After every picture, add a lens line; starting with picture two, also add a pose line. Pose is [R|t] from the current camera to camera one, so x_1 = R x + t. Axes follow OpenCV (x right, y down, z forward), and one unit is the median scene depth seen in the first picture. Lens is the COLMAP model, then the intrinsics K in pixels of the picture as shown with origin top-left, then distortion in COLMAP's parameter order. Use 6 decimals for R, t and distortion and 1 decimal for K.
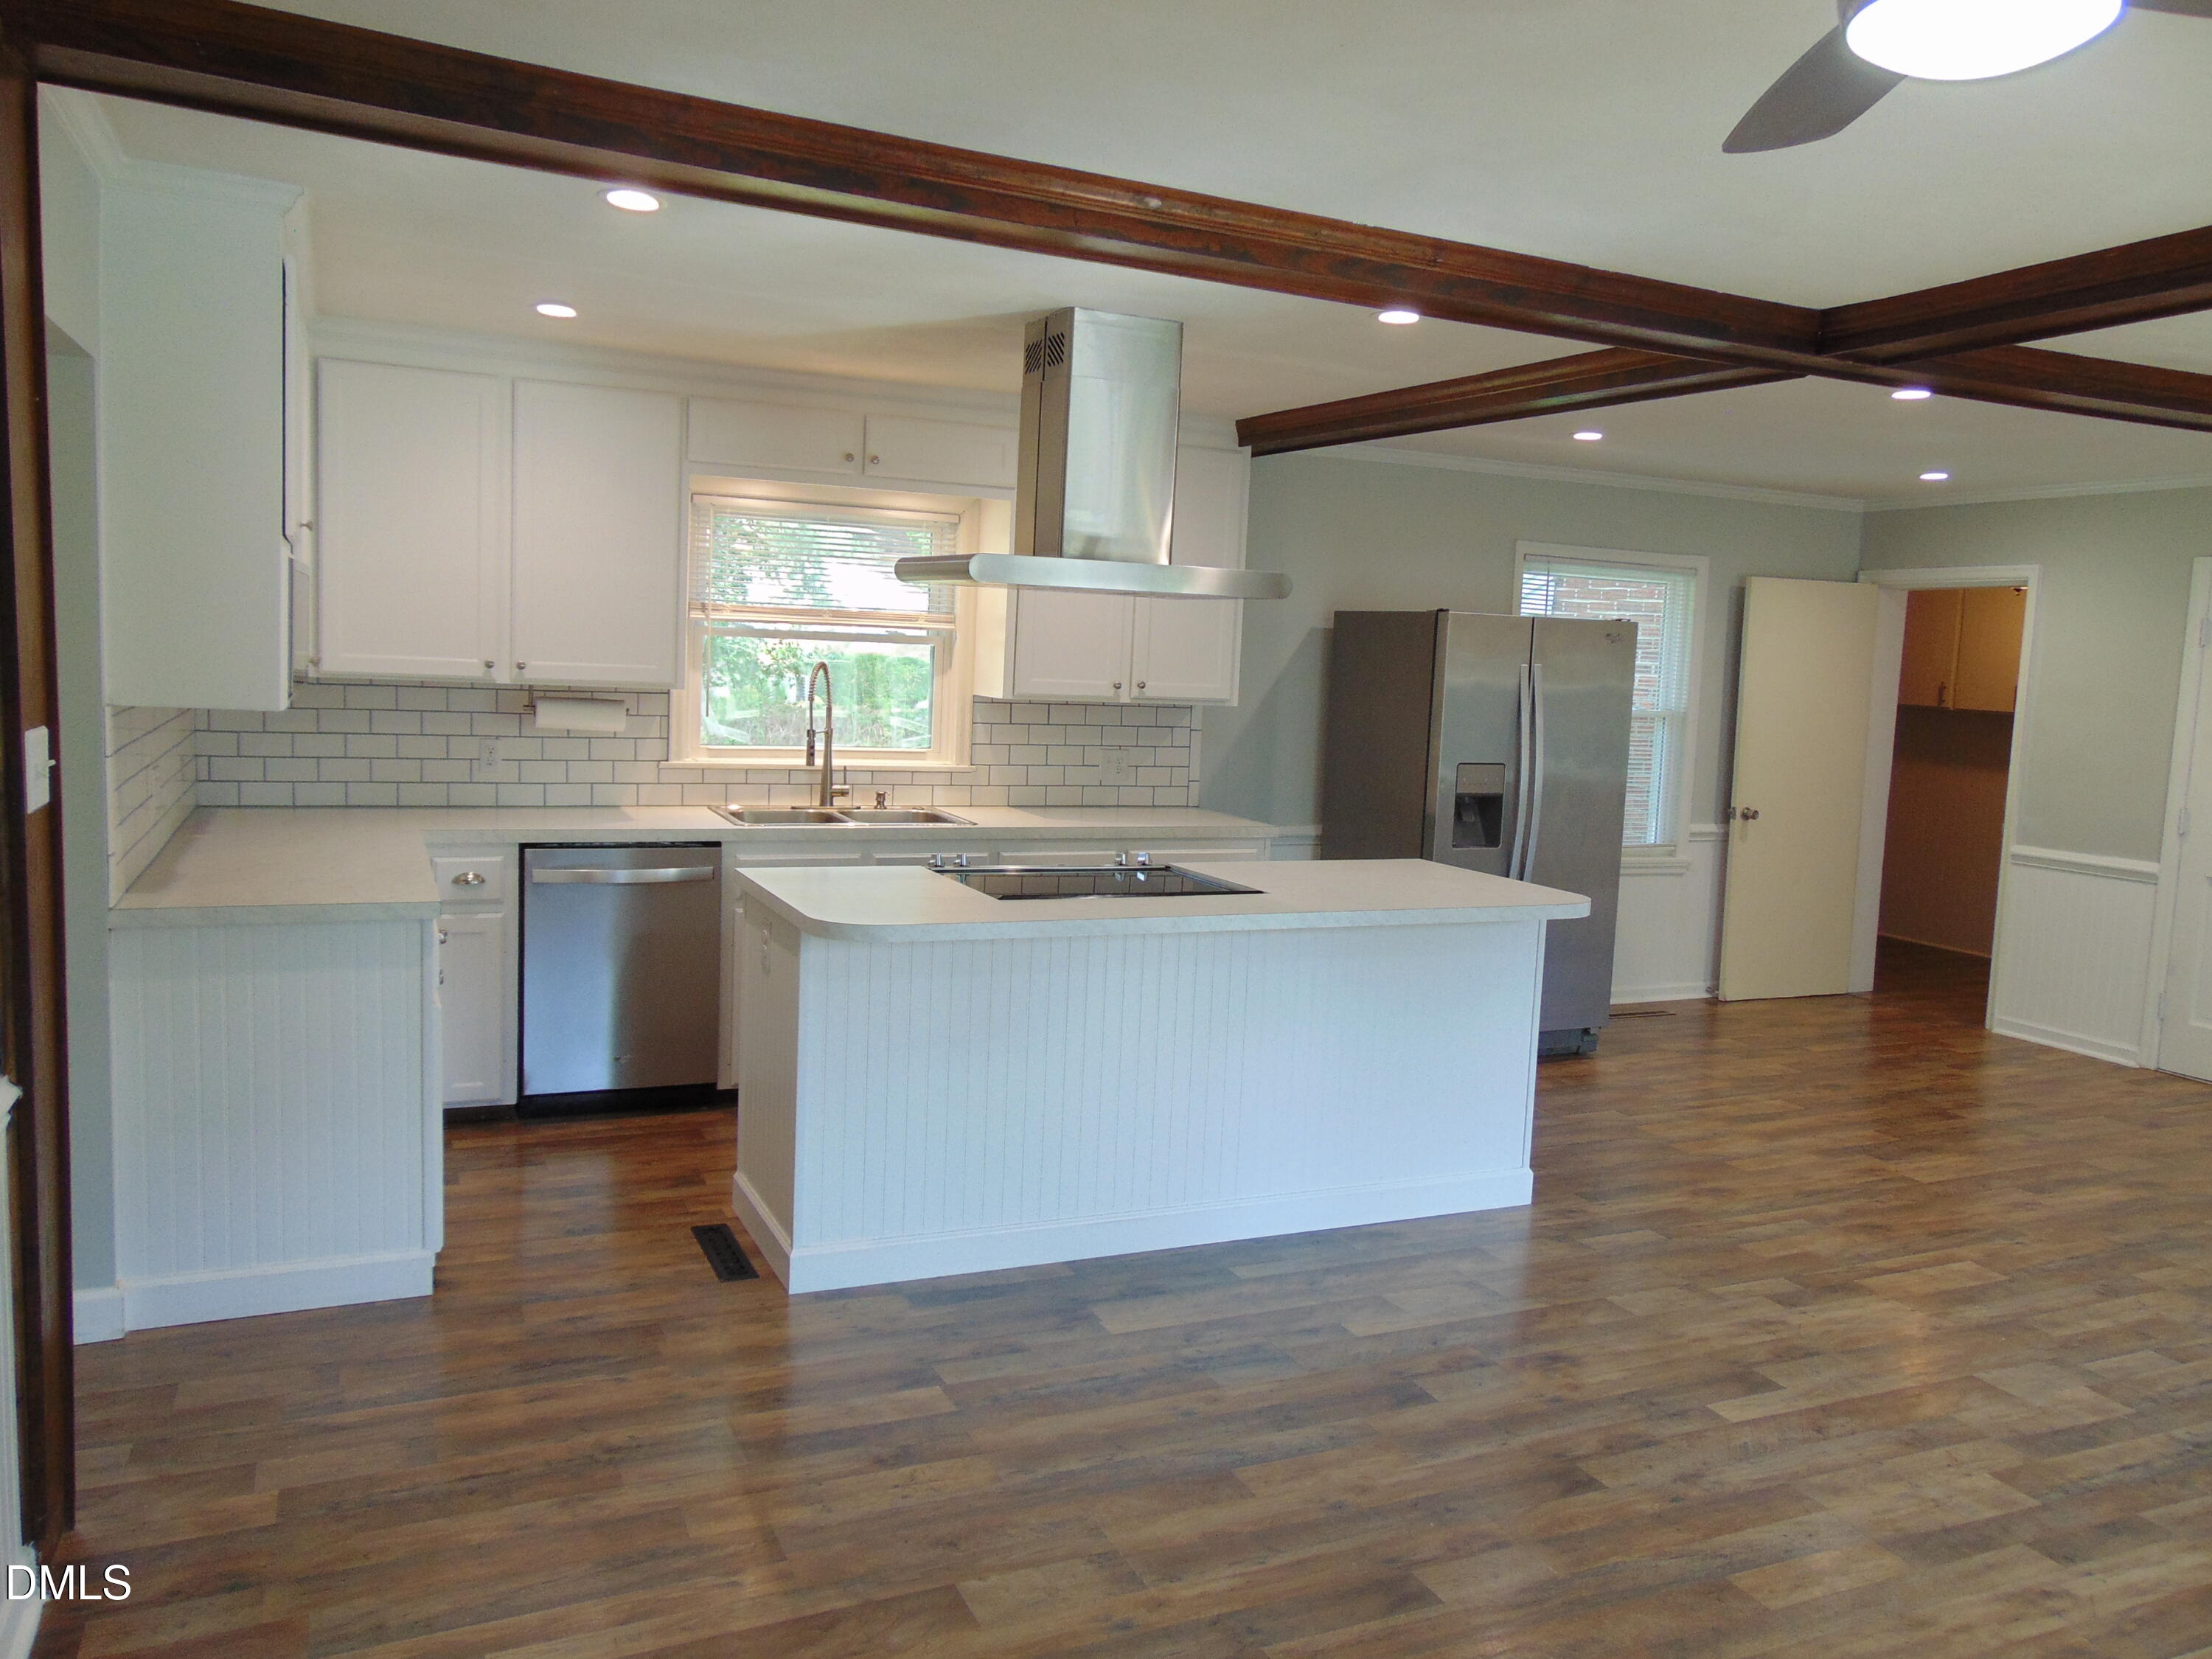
lens RADIAL K [[1647.0, 0, 1106.0], [0, 1647.0, 829.5], [0, 0, 1]] dist [0.001820, -0.001976]
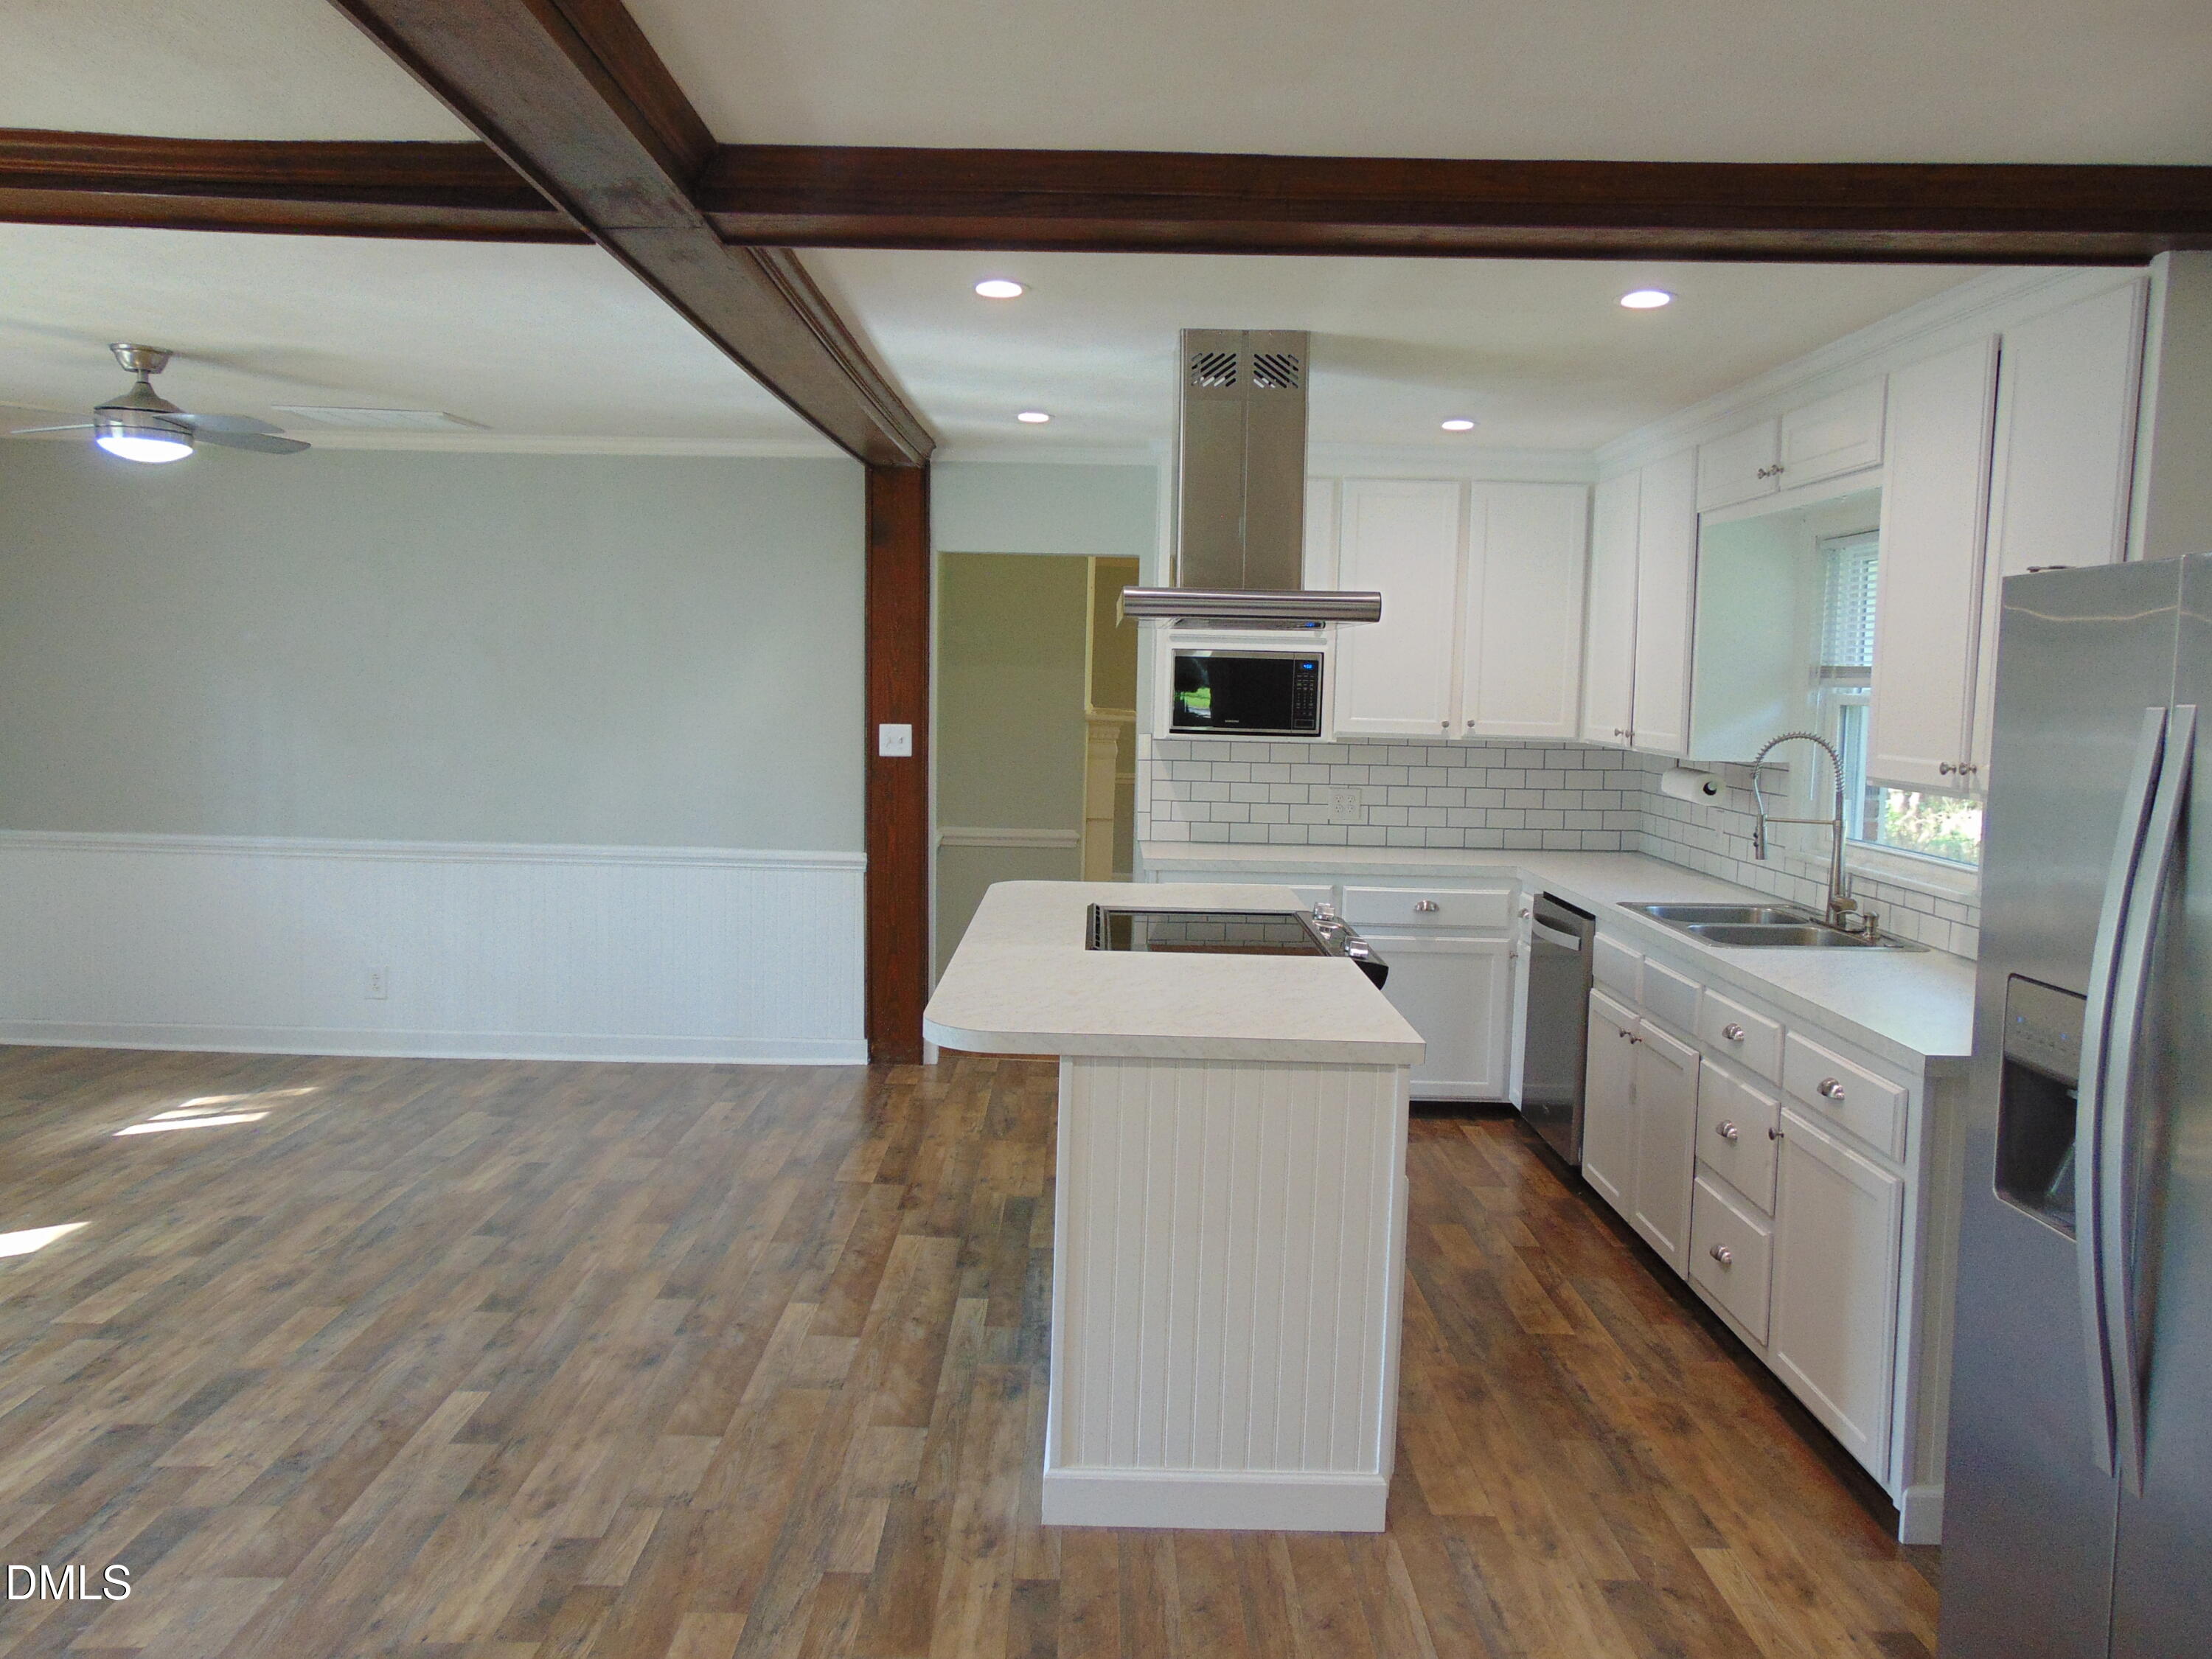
lens RADIAL K [[1647.0, 0, 1106.0], [0, 1647.0, 829.5], [0, 0, 1]] dist [0.001820, -0.001976]
pose [[-0.410415, 0.025820, -0.911533, 1.141683], [-0.141121, 0.985758, 0.091462, -0.134226], [0.900913, 0.166174, -0.400926, 1.723405]]
